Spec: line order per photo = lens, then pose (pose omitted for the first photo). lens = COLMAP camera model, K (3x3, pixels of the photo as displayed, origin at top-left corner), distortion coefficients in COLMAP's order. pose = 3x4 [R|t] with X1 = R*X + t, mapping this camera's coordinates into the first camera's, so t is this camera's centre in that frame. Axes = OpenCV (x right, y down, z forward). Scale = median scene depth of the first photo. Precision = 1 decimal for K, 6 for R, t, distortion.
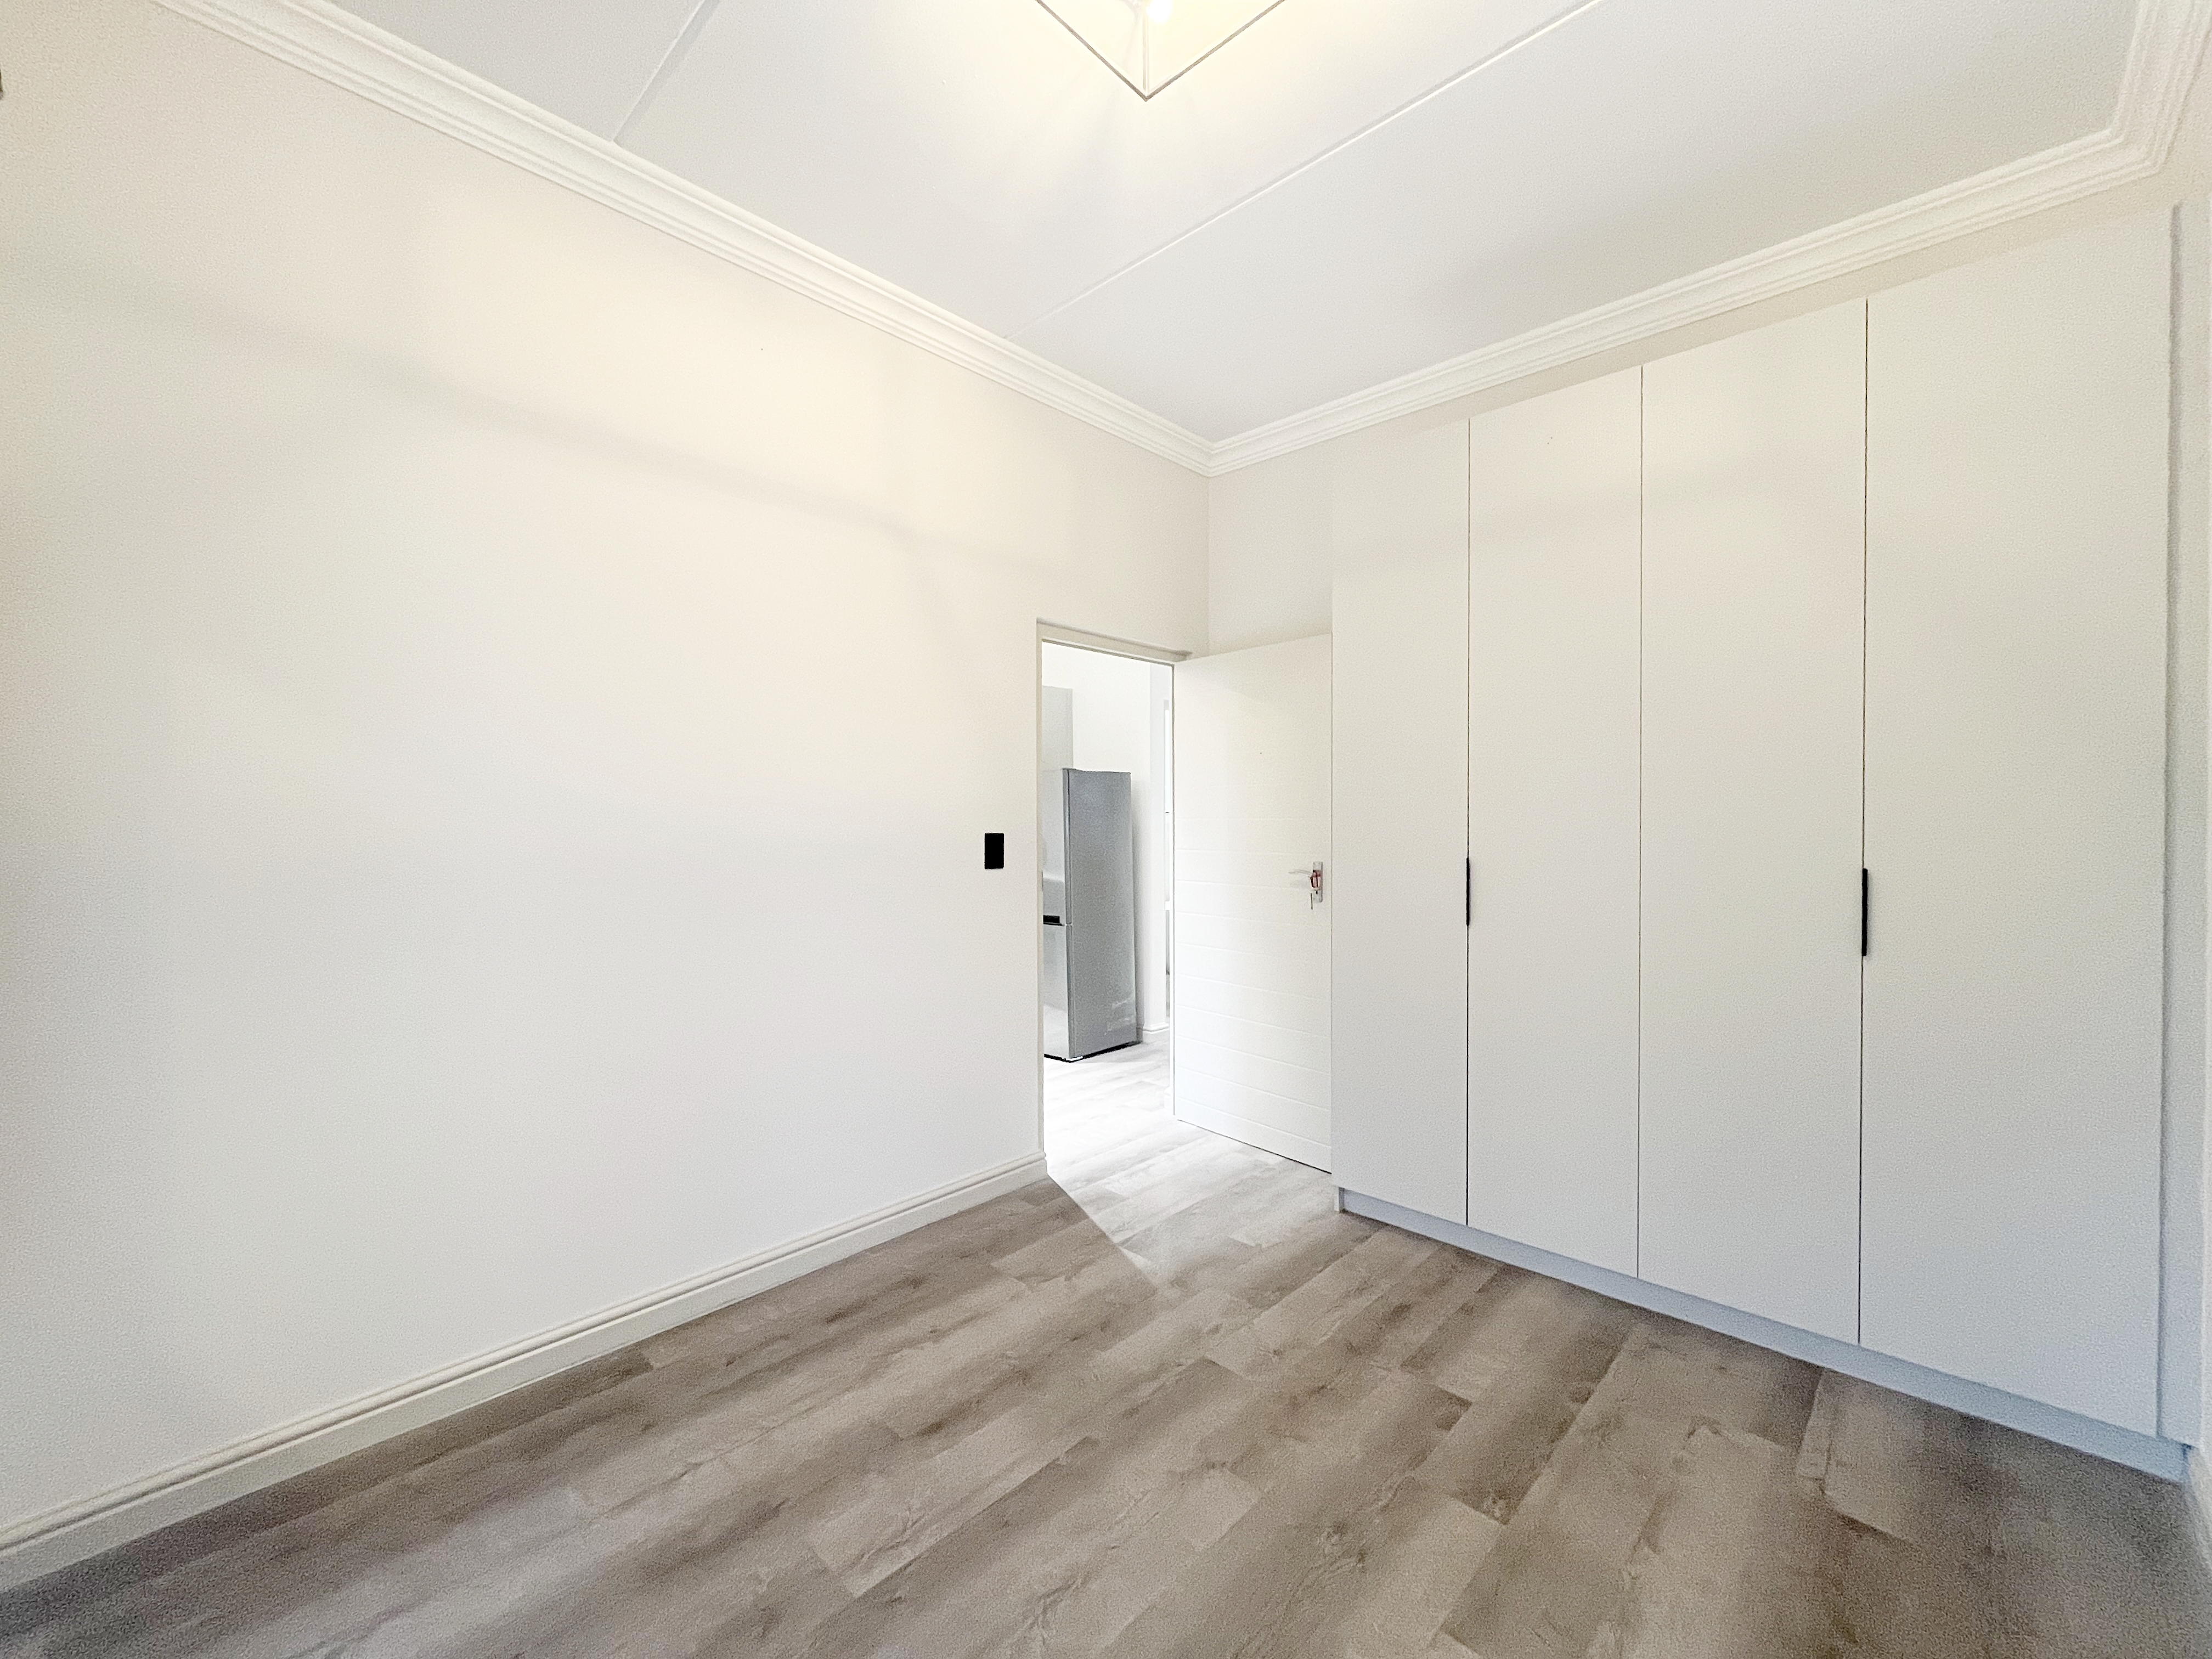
lens RADIAL K [[892.1, 0, 1105.6], [0, 892.1, 824.0], [0, 0, 1]] dist [-0.000764, 0.000102]
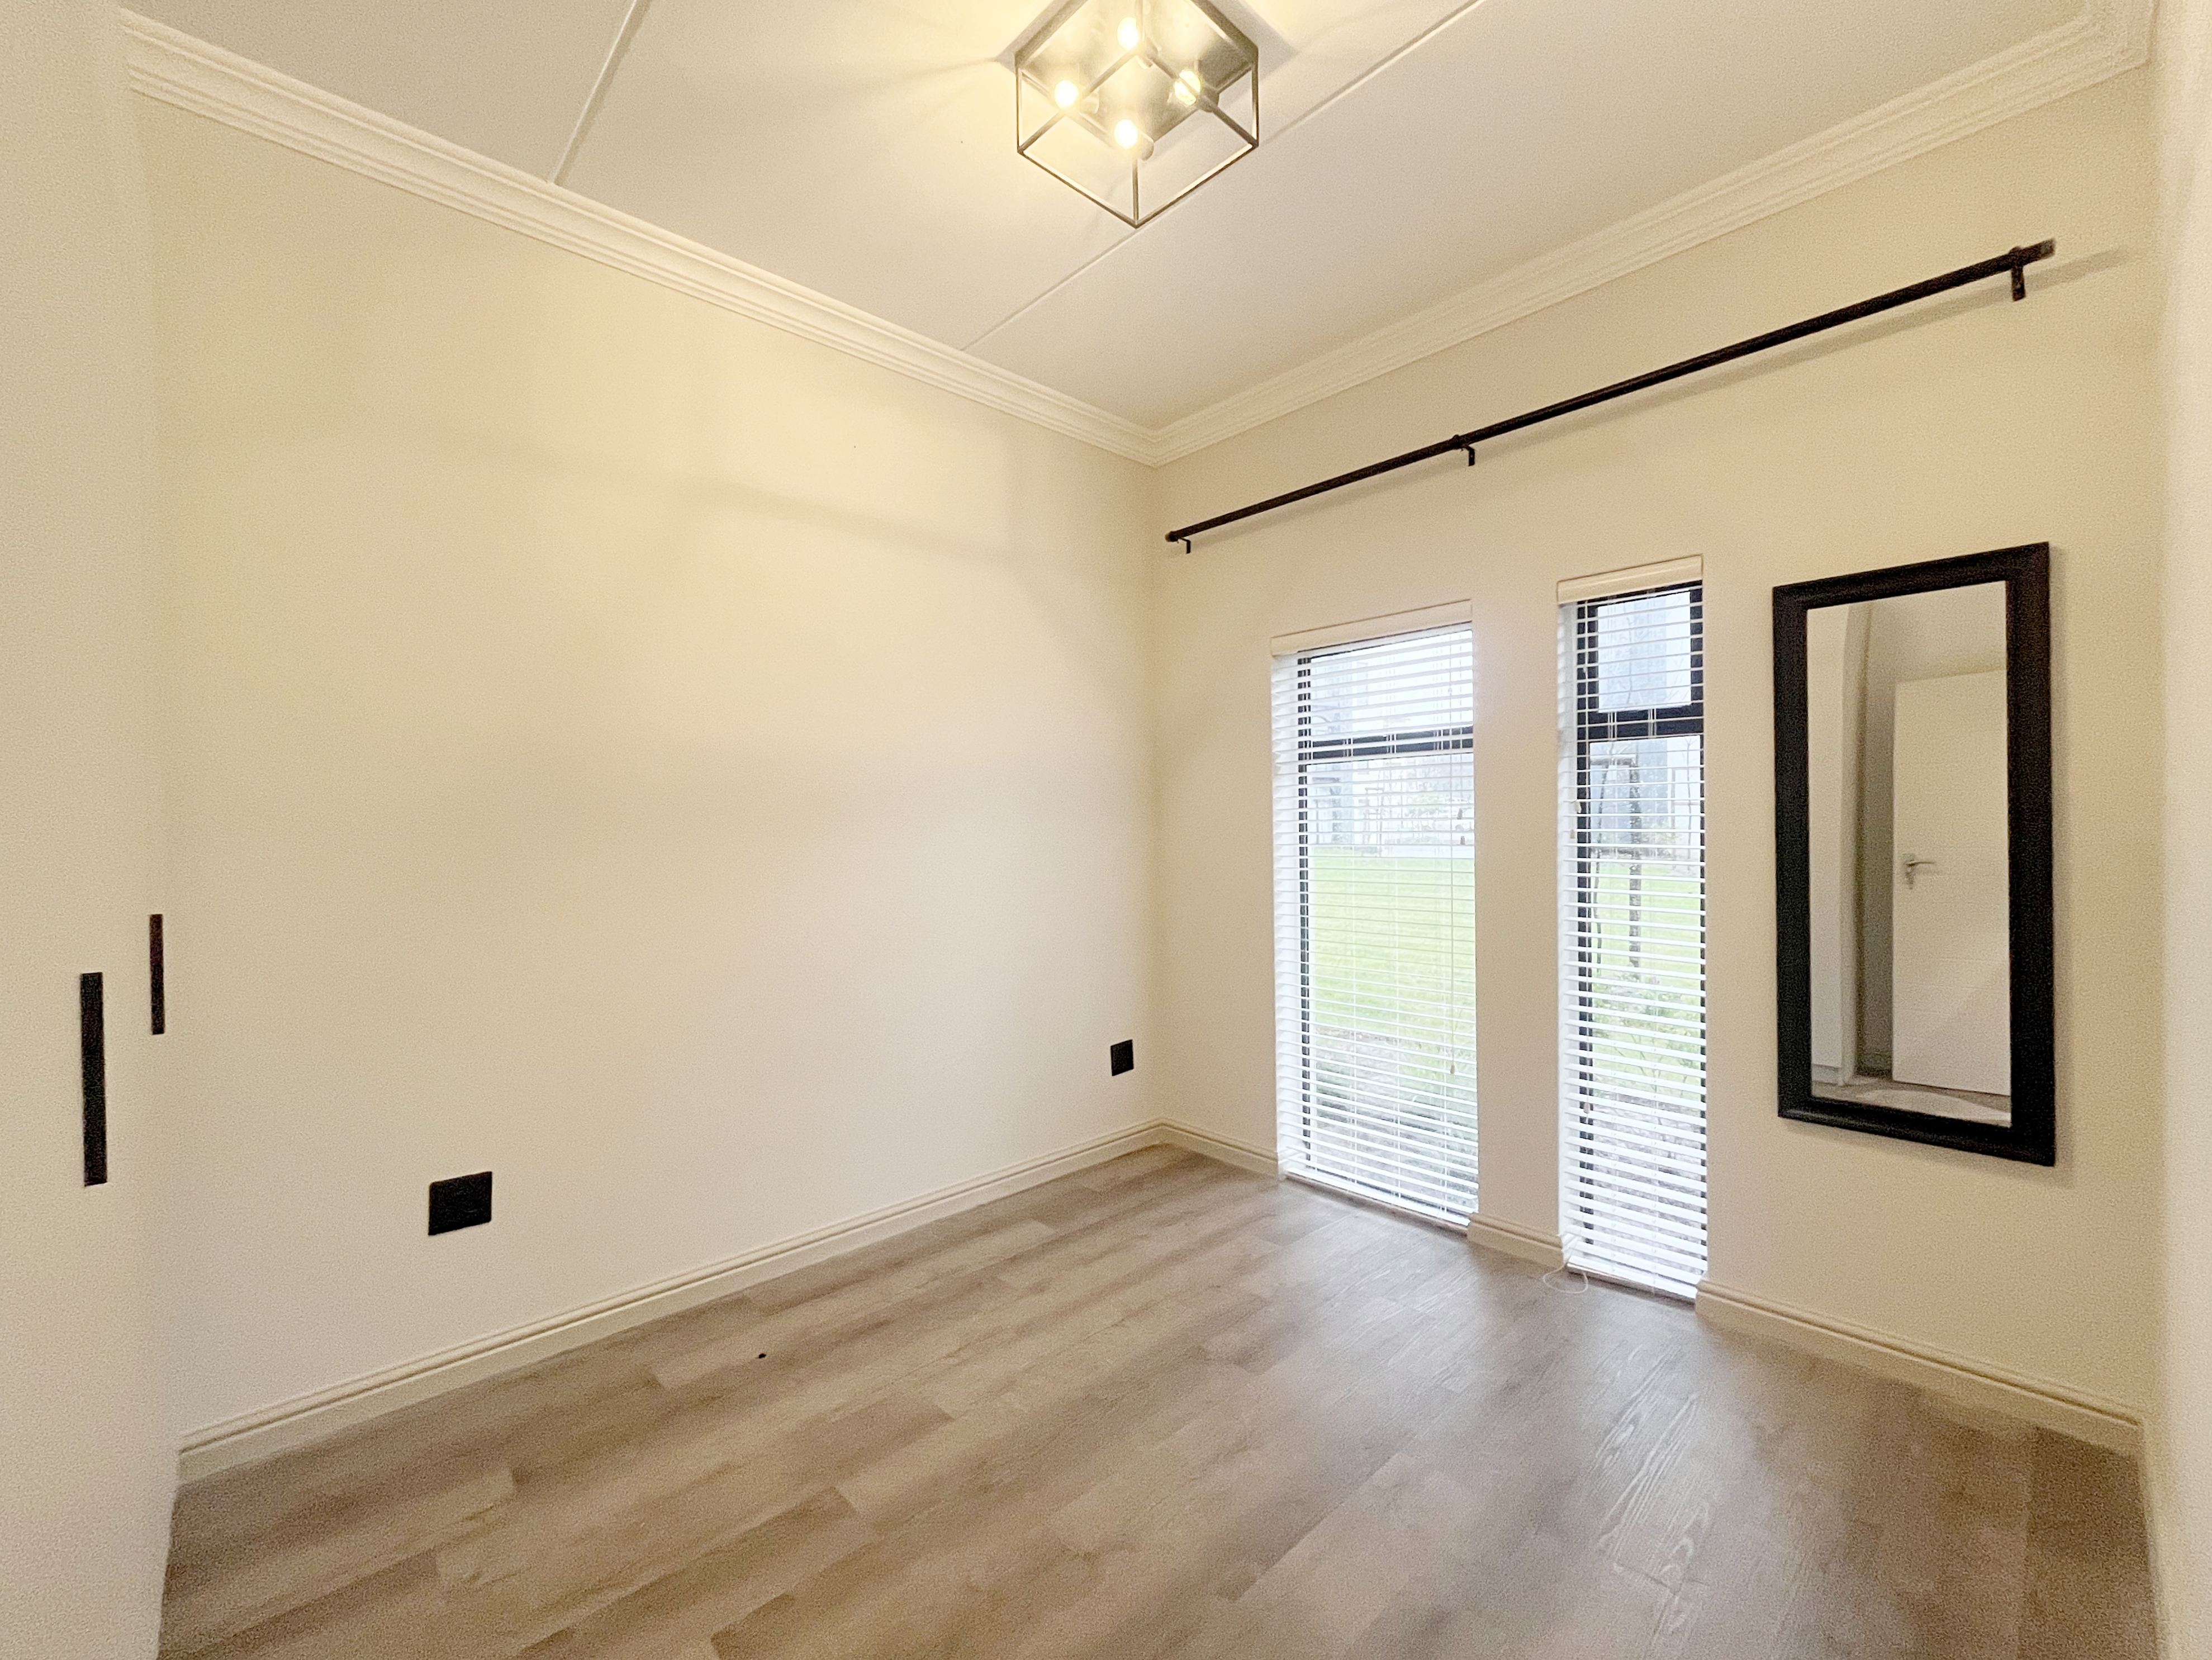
lens RADIAL K [[892.1, 0, 1105.7], [0, 892.1, 829.0], [0, 0, 1]] dist [-0.000764, 0.000102]
pose [[-0.998343, 0.012289, 0.056209, 0.043463], [0.013204, 0.999786, 0.015936, -0.024189], [-0.056001, 0.016652, -0.998292, 1.910930]]
